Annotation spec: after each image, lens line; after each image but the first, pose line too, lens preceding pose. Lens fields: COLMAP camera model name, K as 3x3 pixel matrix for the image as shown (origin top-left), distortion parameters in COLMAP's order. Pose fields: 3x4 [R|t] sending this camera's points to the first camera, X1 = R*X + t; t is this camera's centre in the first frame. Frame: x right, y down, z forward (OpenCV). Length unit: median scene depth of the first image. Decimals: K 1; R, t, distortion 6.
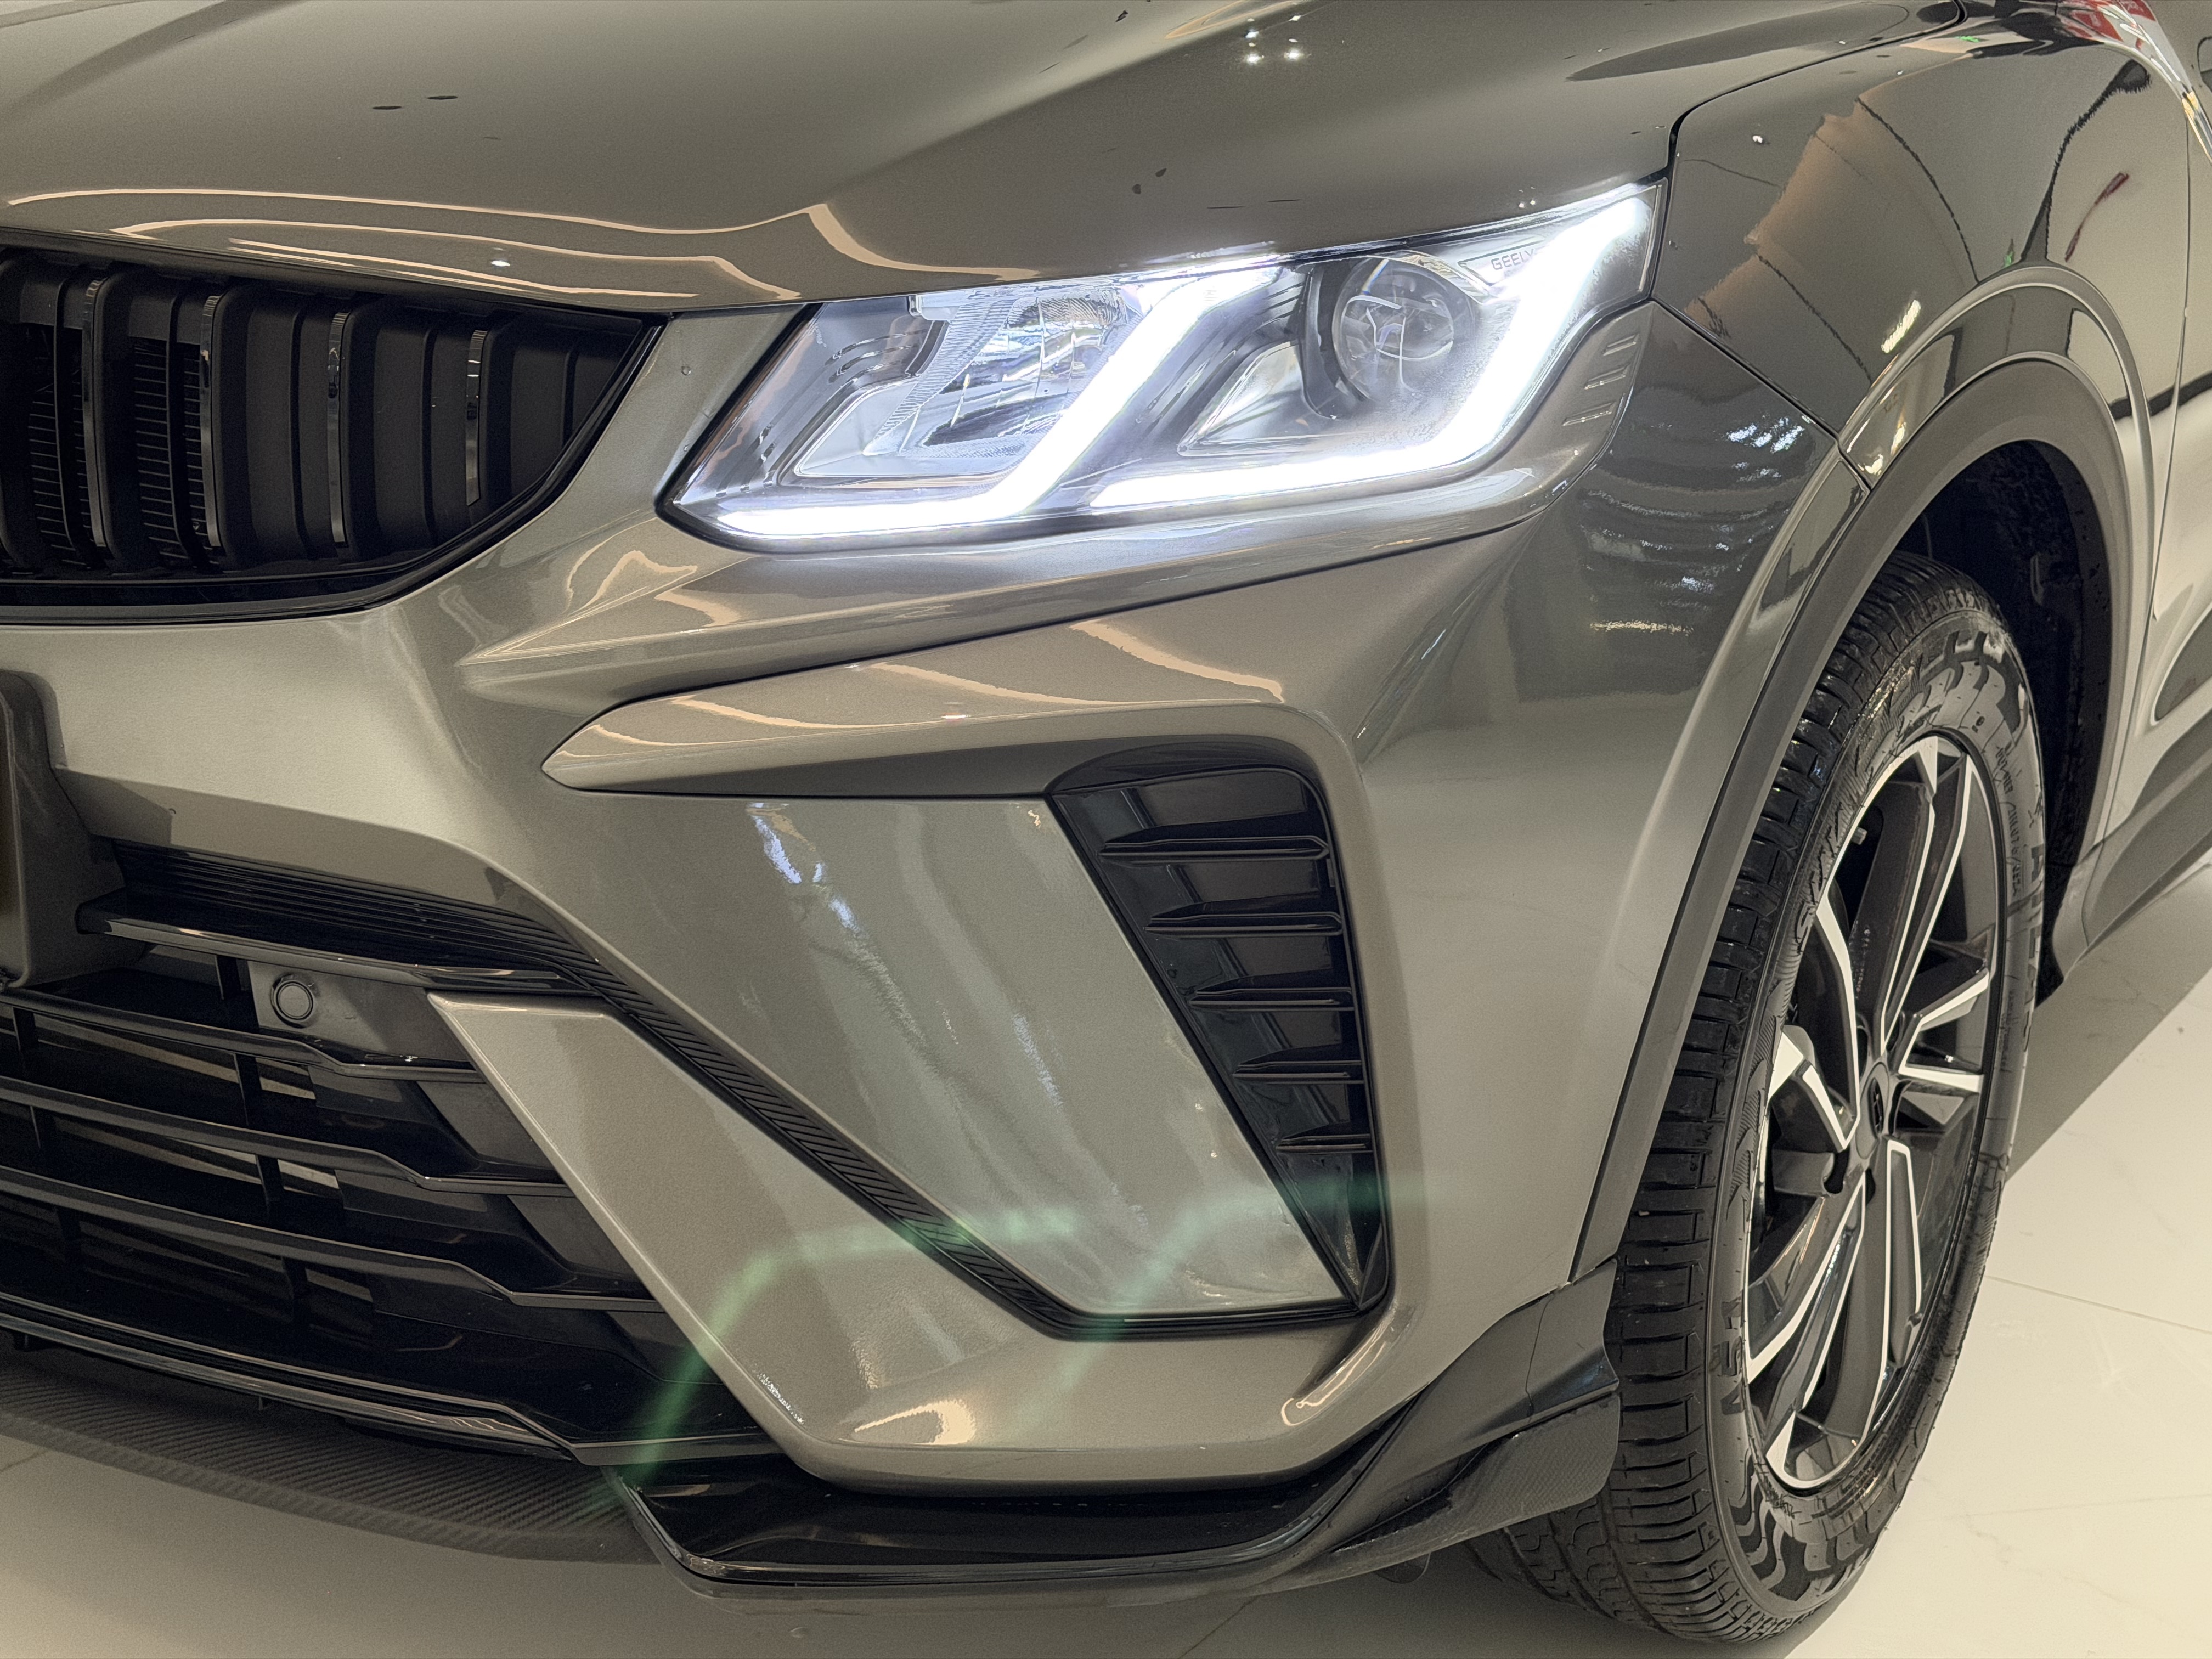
lens RADIAL K [[3148.4, 0, 1107.8], [0, 3148.4, 863.8], [0, 0, 1]] dist [0.135811, 0.000000]
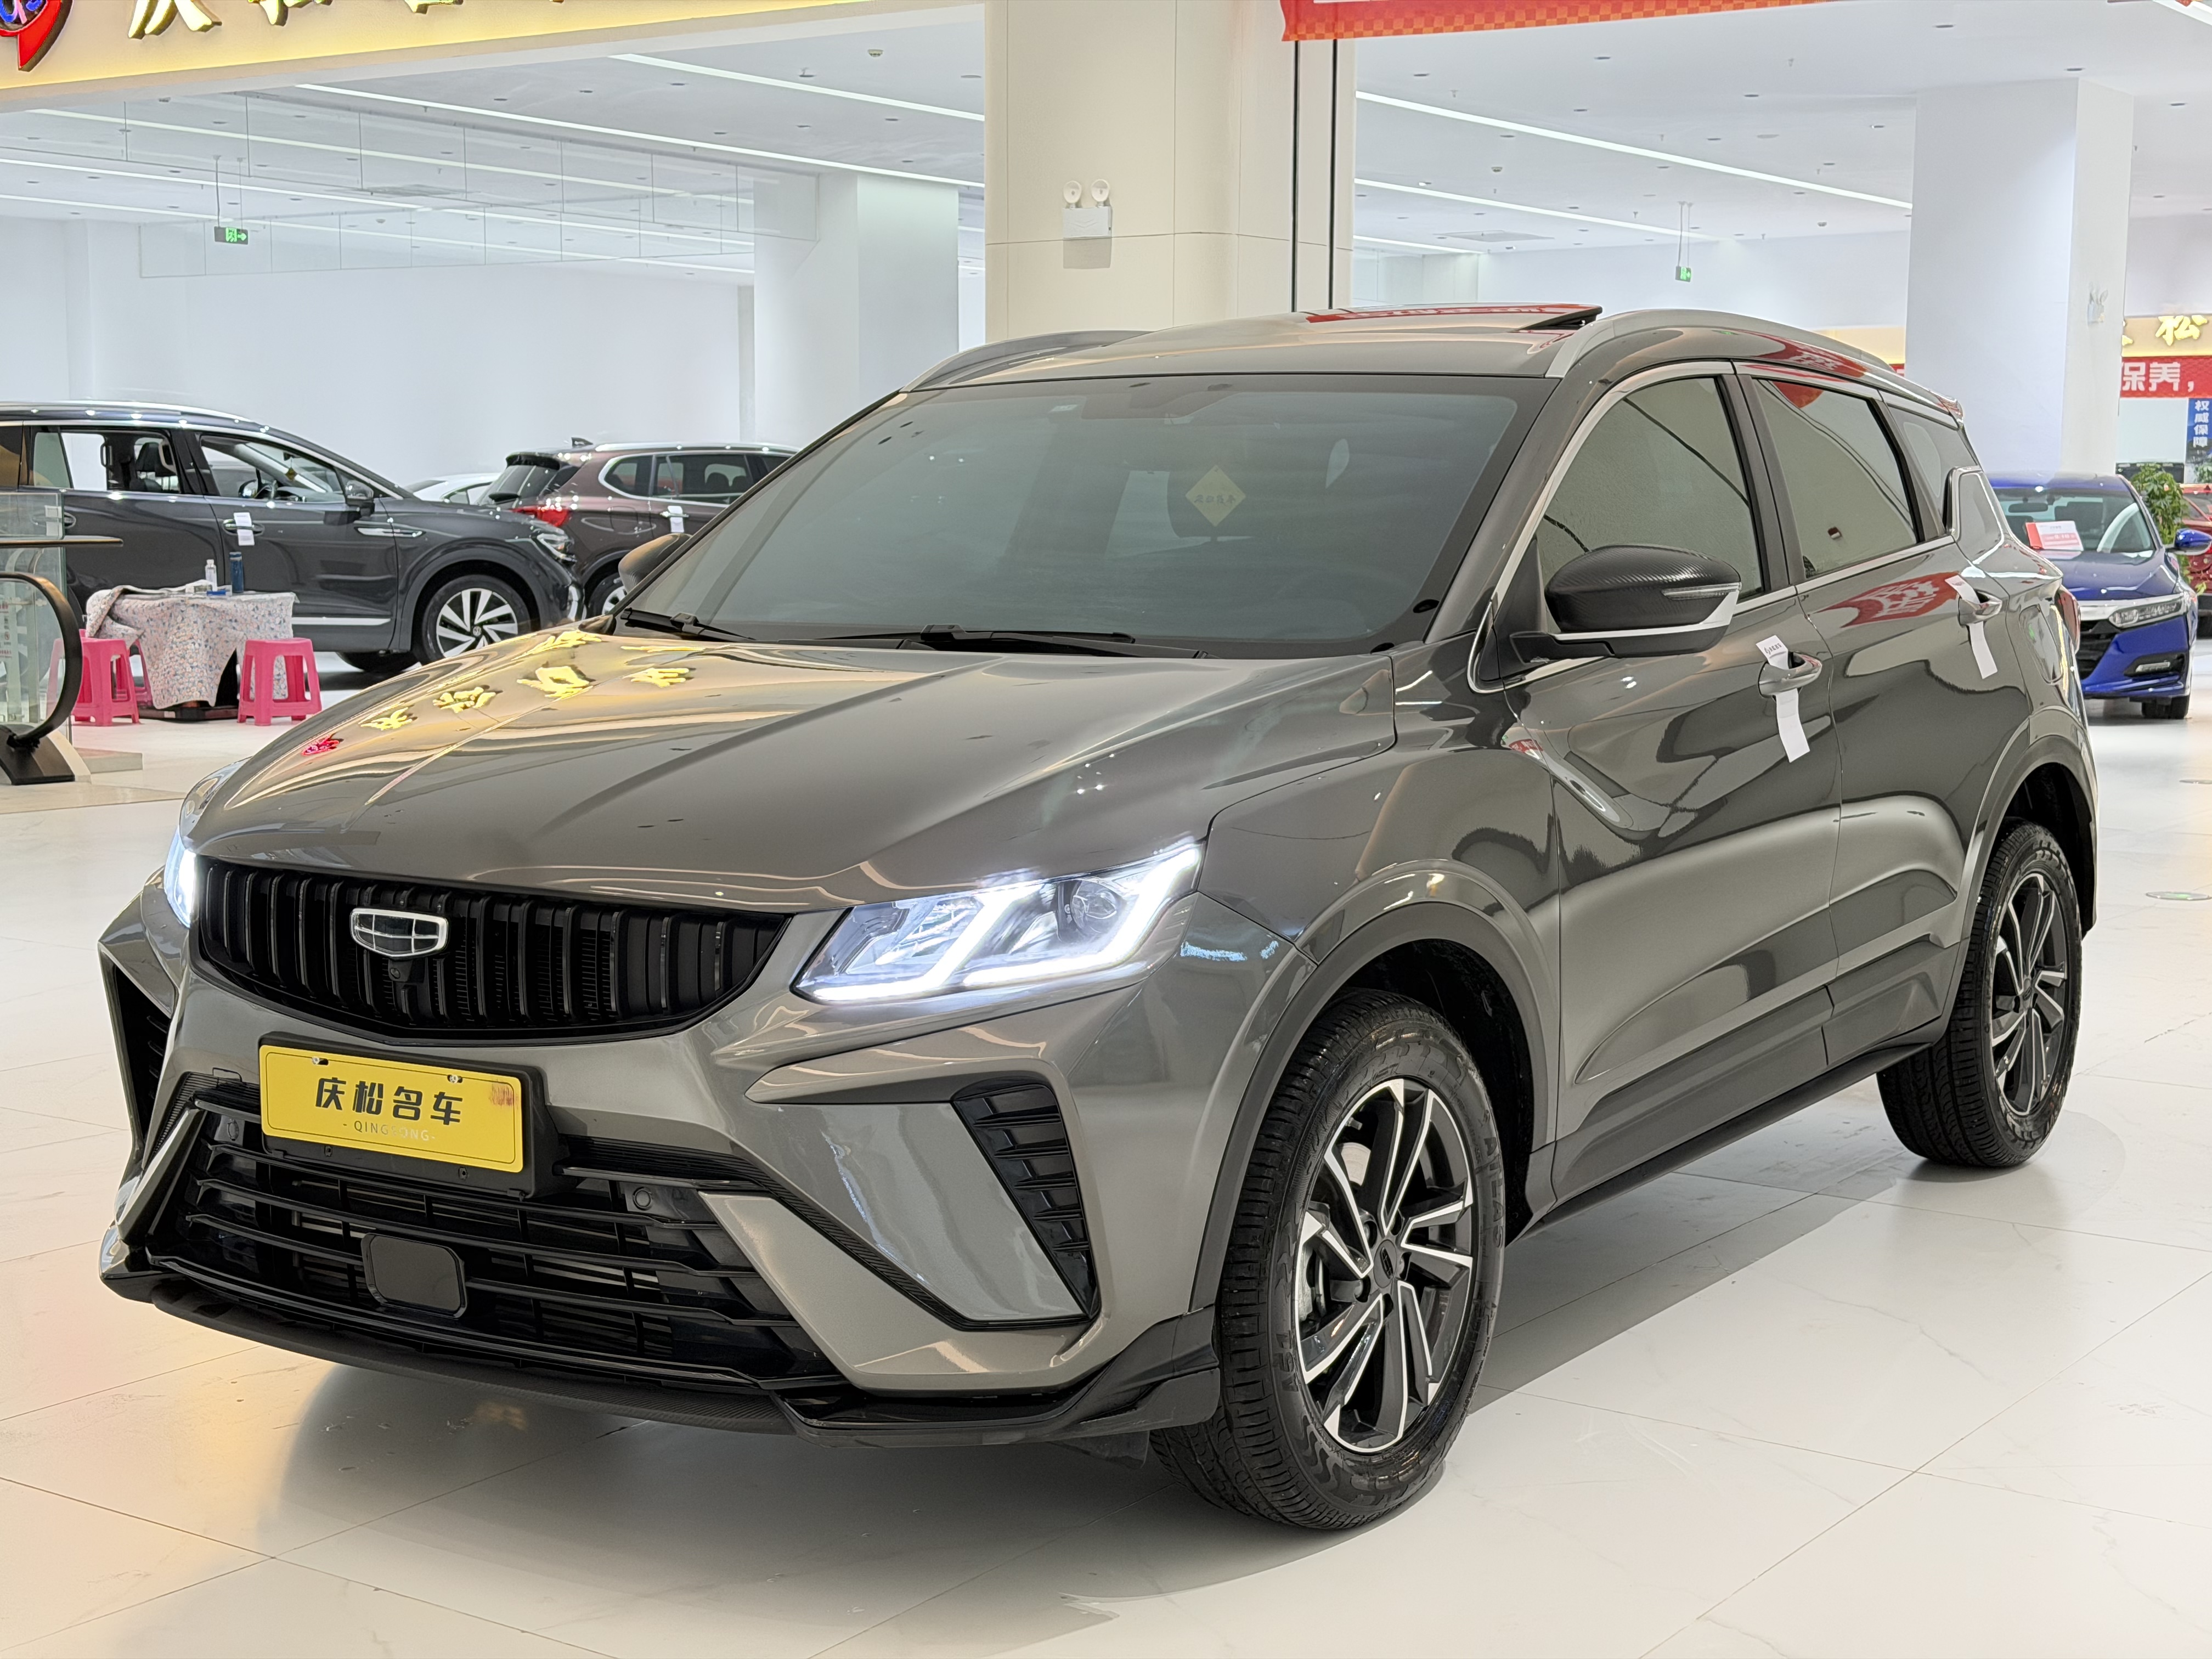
lens RADIAL K [[3148.4, 0, 1086.5], [0, 3148.4, 825.5], [0, 0, 1]] dist [0.135811, 0.000000]
pose [[0.998221, -0.033546, -0.049285, 0.205859], [0.025386, 0.987155, -0.157737, 0.149840], [0.053943, 0.156205, 0.986251, -1.381481]]
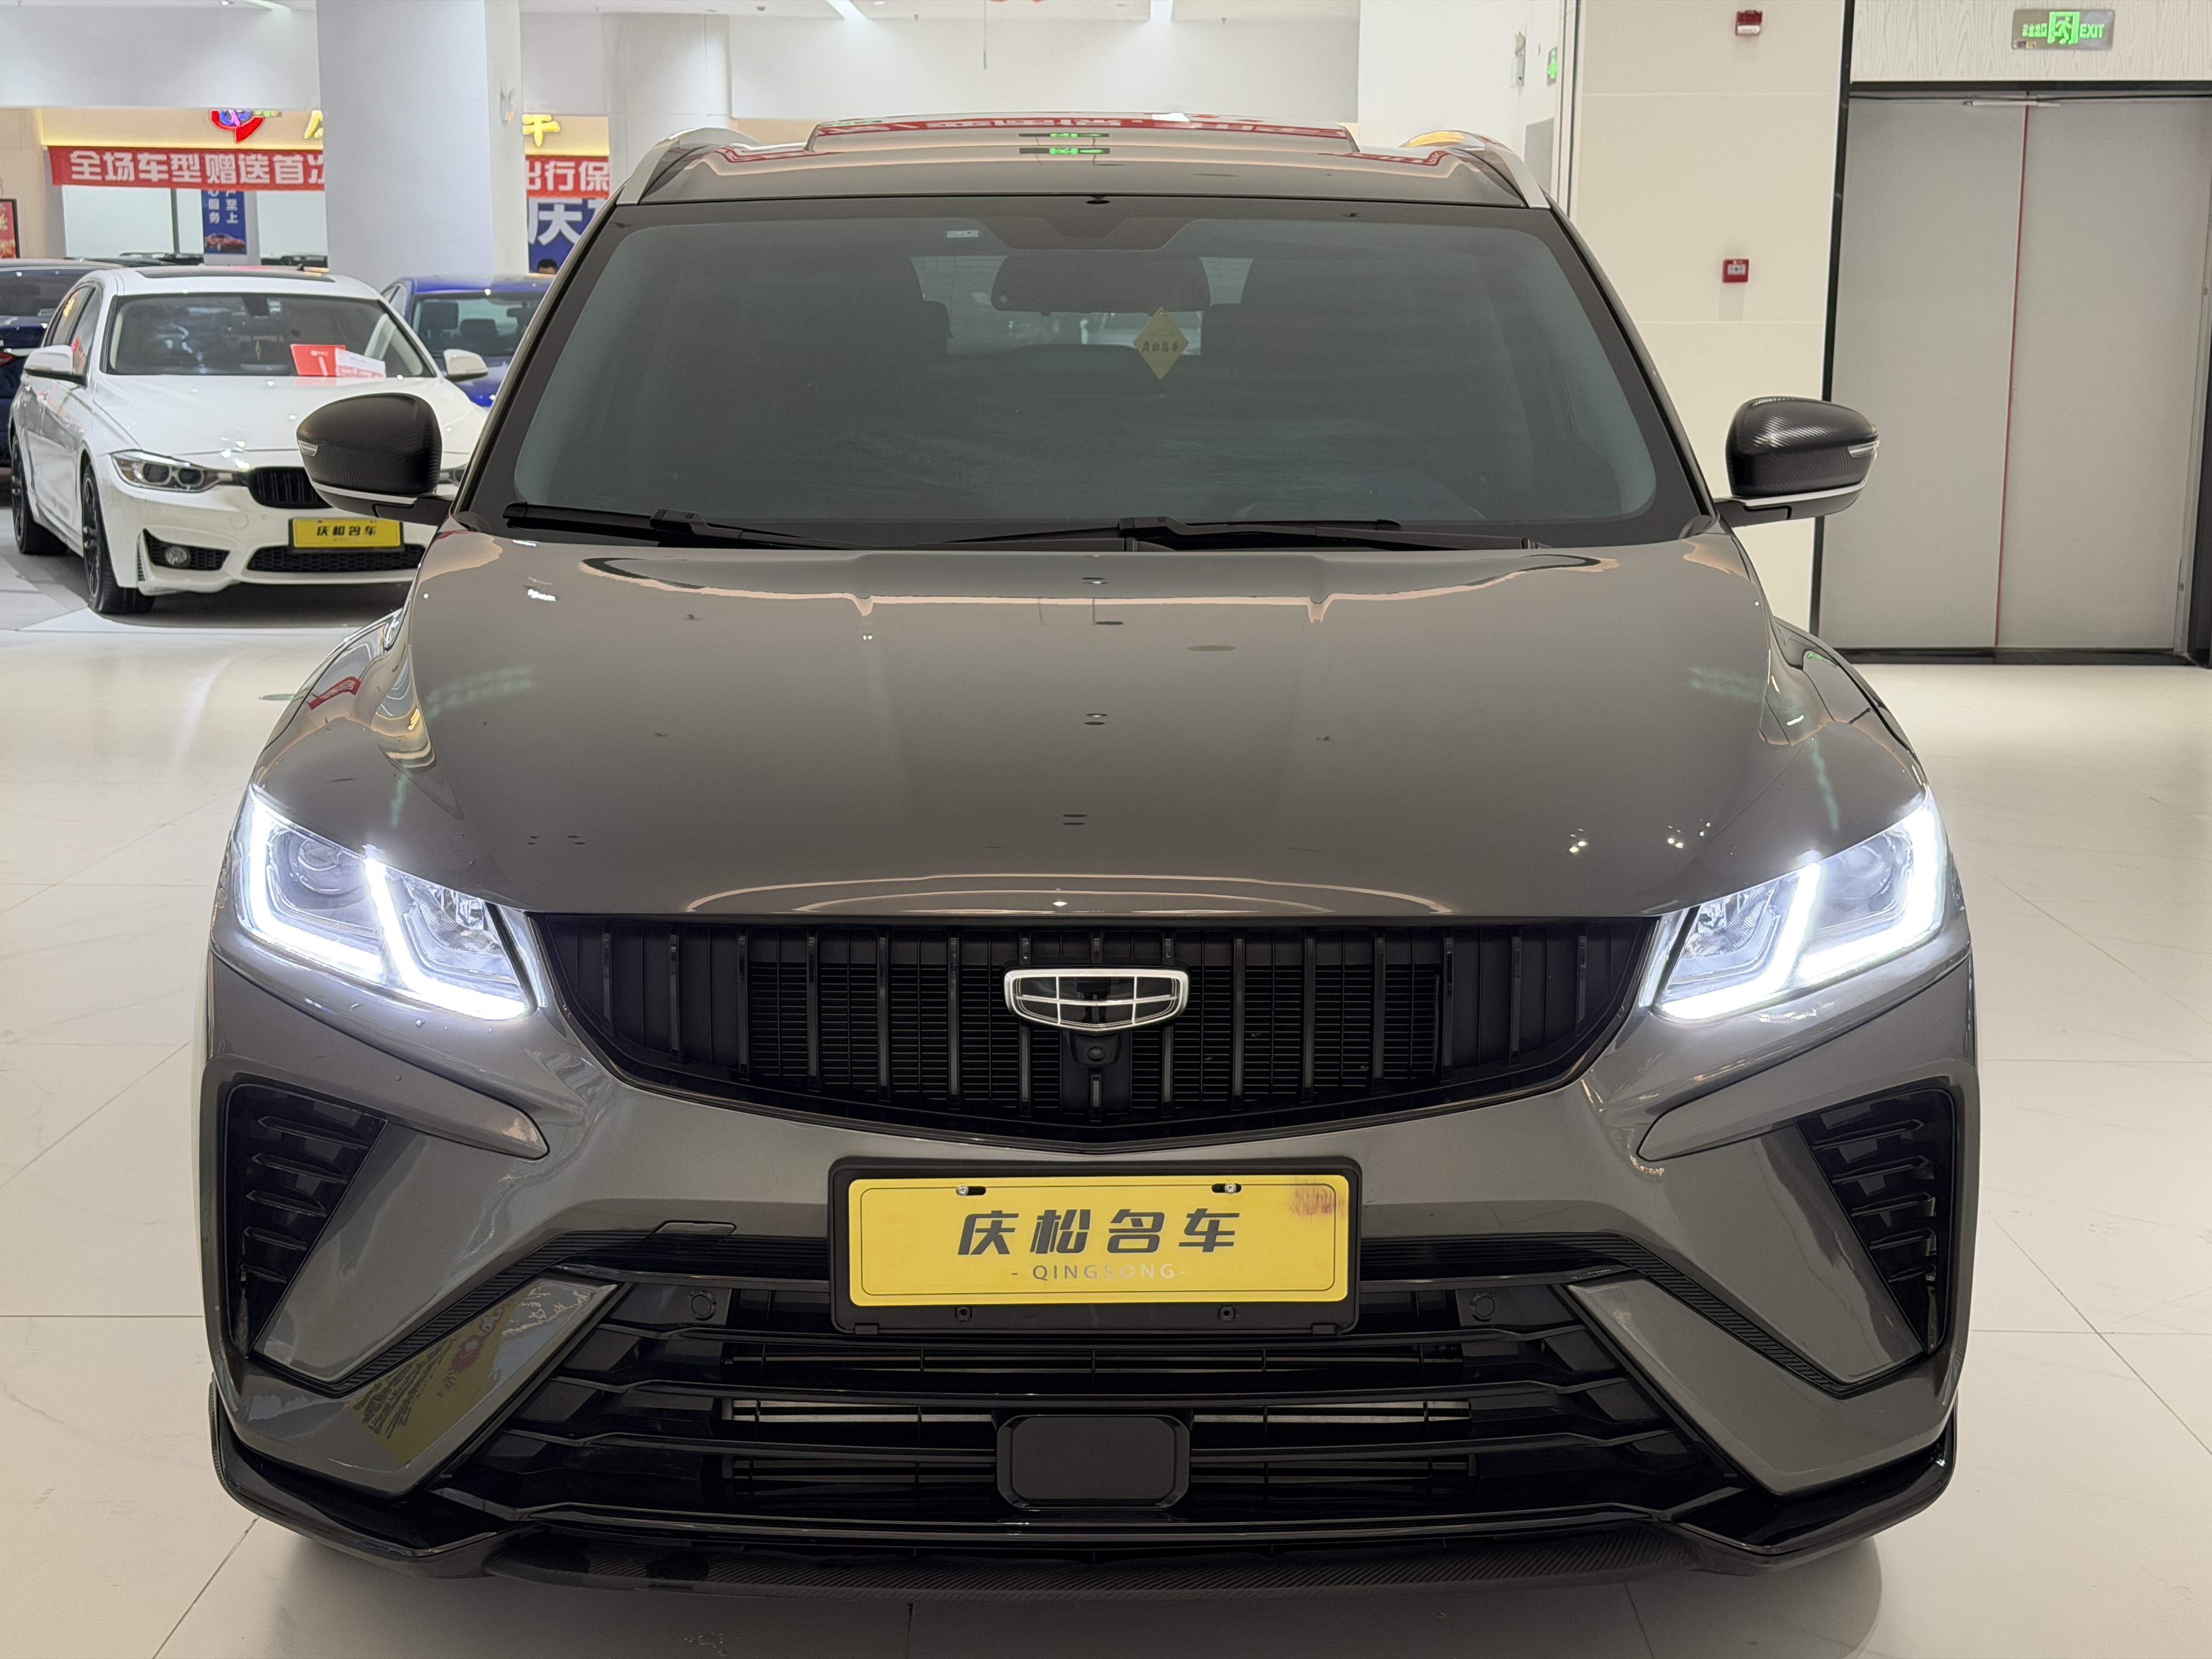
lens RADIAL K [[3148.4, 0, 1107.8], [0, 3148.4, 821.8], [0, 0, 1]] dist [0.135811, 0.000000]
pose [[0.846601, -0.128365, 0.516516, -1.339104], [0.170224, 0.984810, -0.034261, -0.205394], [-0.504272, 0.116929, 0.855592, -0.479079]]
